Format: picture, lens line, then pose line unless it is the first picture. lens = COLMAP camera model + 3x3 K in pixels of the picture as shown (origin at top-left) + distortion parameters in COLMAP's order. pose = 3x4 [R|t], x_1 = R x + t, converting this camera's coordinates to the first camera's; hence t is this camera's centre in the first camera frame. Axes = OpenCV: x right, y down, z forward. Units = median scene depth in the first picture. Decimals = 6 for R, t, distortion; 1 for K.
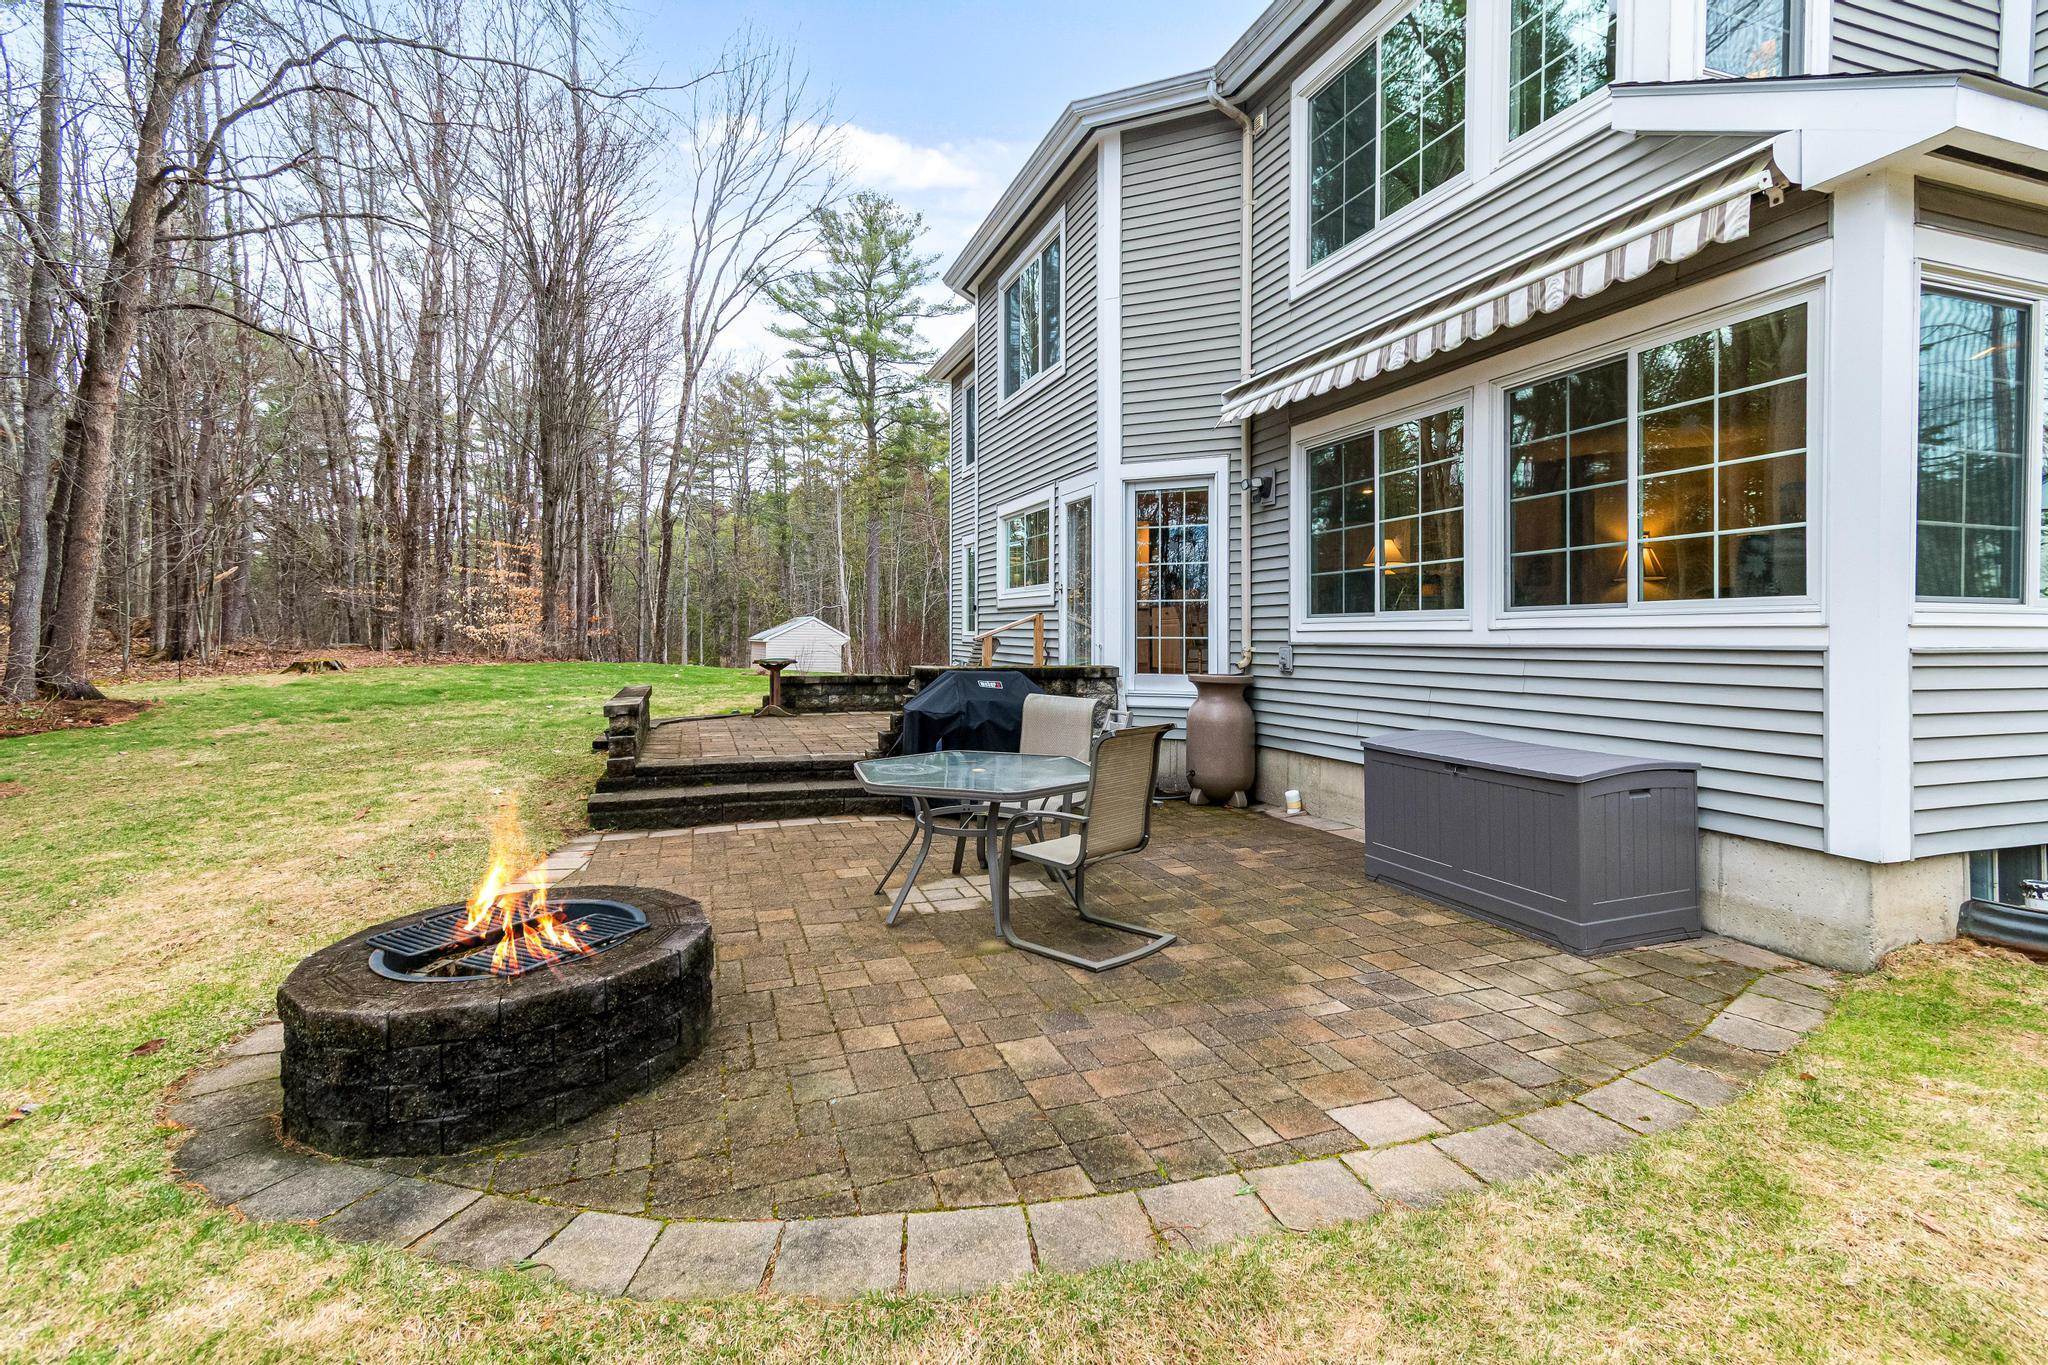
lens RADIAL K [[919.4, 0, 1023.8], [0, 919.4, 633.6], [0, 0, 1]] dist [0.030084, 0.000015]
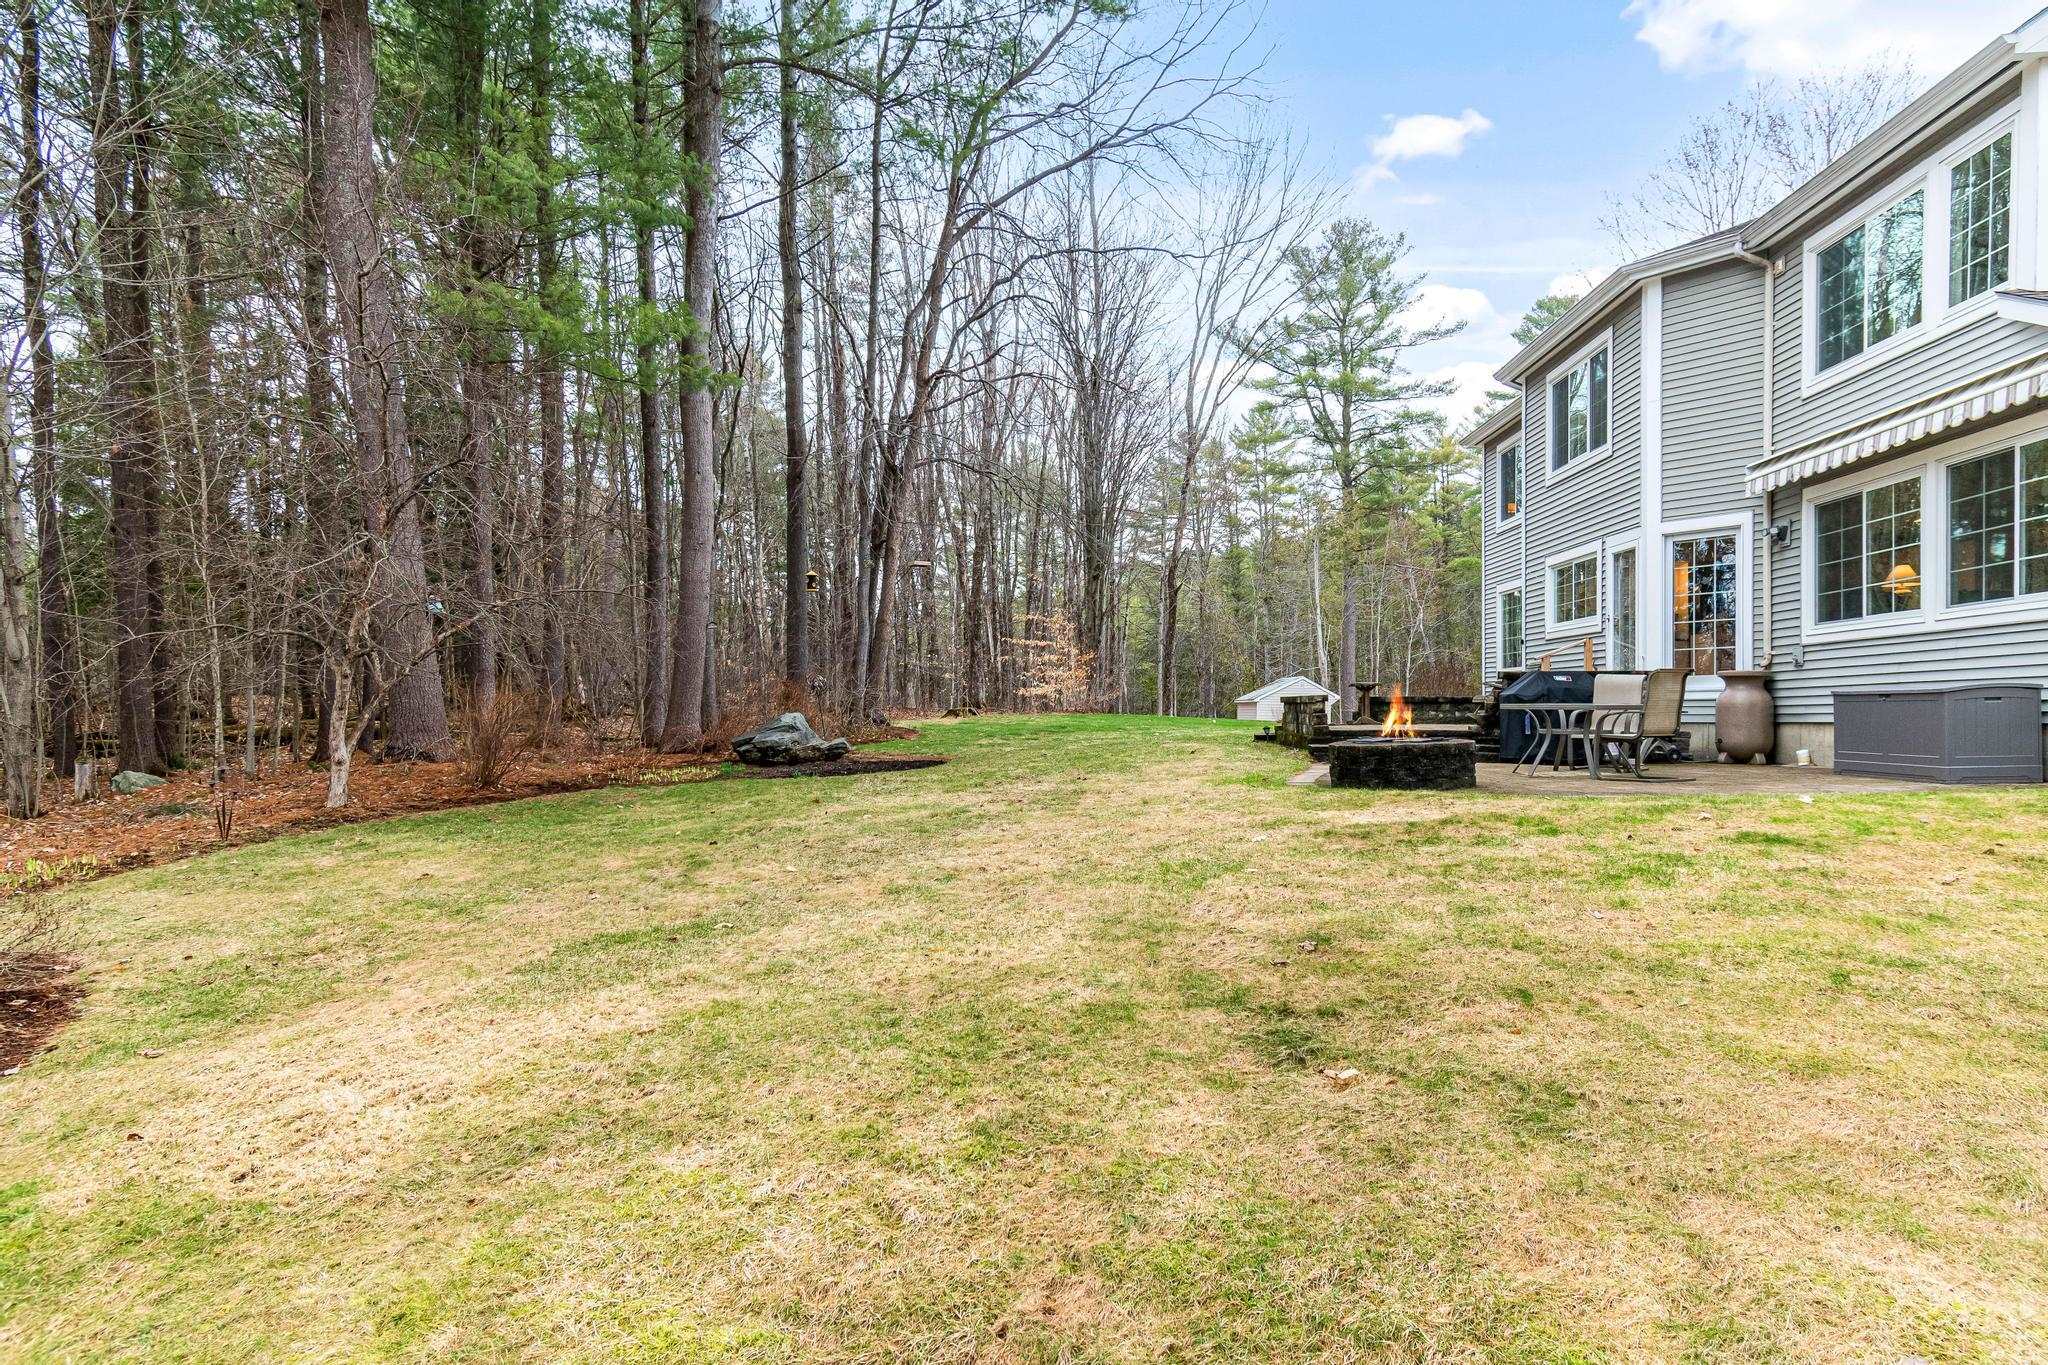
lens RADIAL K [[1131.1, 0, 1029.7], [0, 1131.1, 735.6], [0, 0, 1]] dist [0.023927, -0.001197]
pose [[0.922106, -0.004075, -0.386915, -0.104057], [0.009907, 0.999865, 0.013081, 0.099702], [0.386810, -0.015896, 0.922022, -0.918789]]
